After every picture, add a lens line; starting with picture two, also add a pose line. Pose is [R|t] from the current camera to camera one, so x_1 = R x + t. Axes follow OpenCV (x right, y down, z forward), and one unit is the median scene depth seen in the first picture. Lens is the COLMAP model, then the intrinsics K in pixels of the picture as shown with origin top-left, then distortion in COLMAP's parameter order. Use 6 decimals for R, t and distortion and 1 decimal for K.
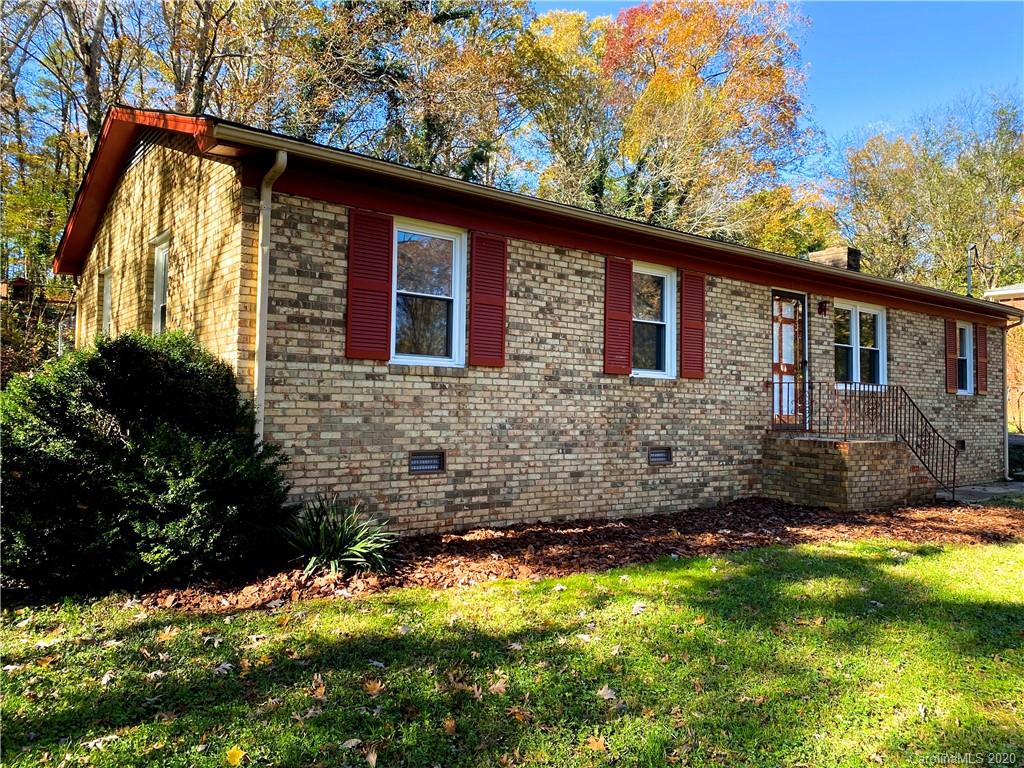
lens RADIAL K [[777.7, 0, 510.3], [0, 777.7, 379.0], [0, 0, 1]] dist [0.062597, -0.049050]
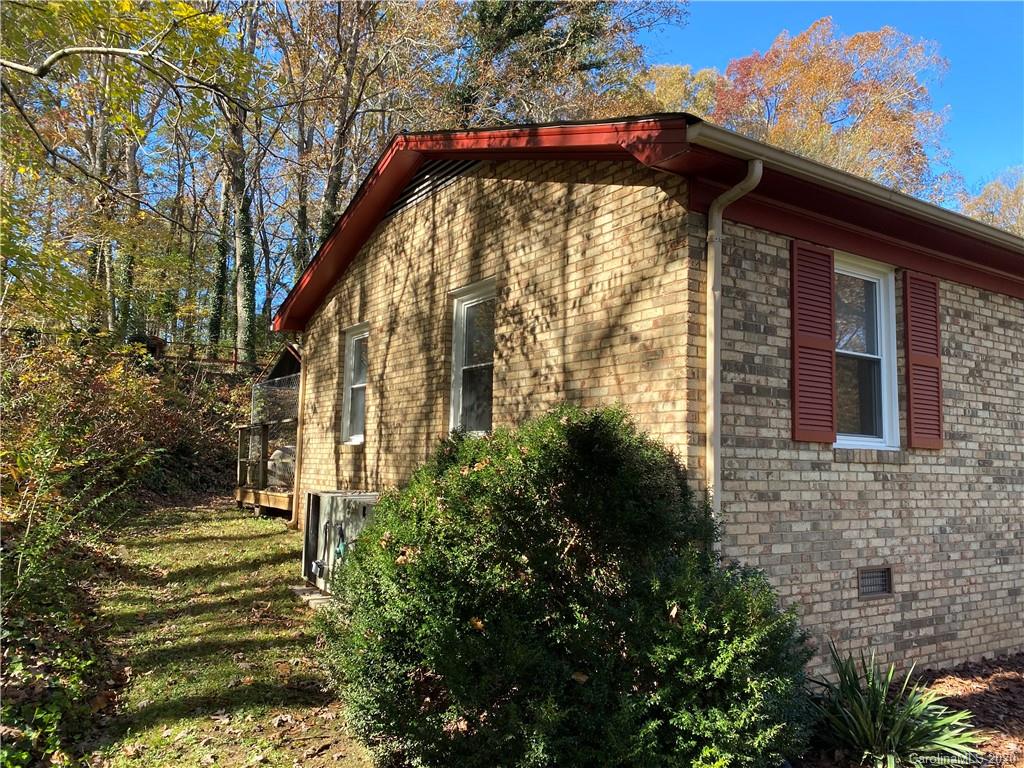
lens RADIAL K [[777.7, 0, 515.2], [0, 777.7, 385.0], [0, 0, 1]] dist [0.062597, -0.049050]
pose [[0.996544, 0.000202, -0.083068, -0.366701], [-0.005307, 0.998109, -0.061240, -0.029509], [0.082899, 0.061469, 0.994660, 0.217585]]
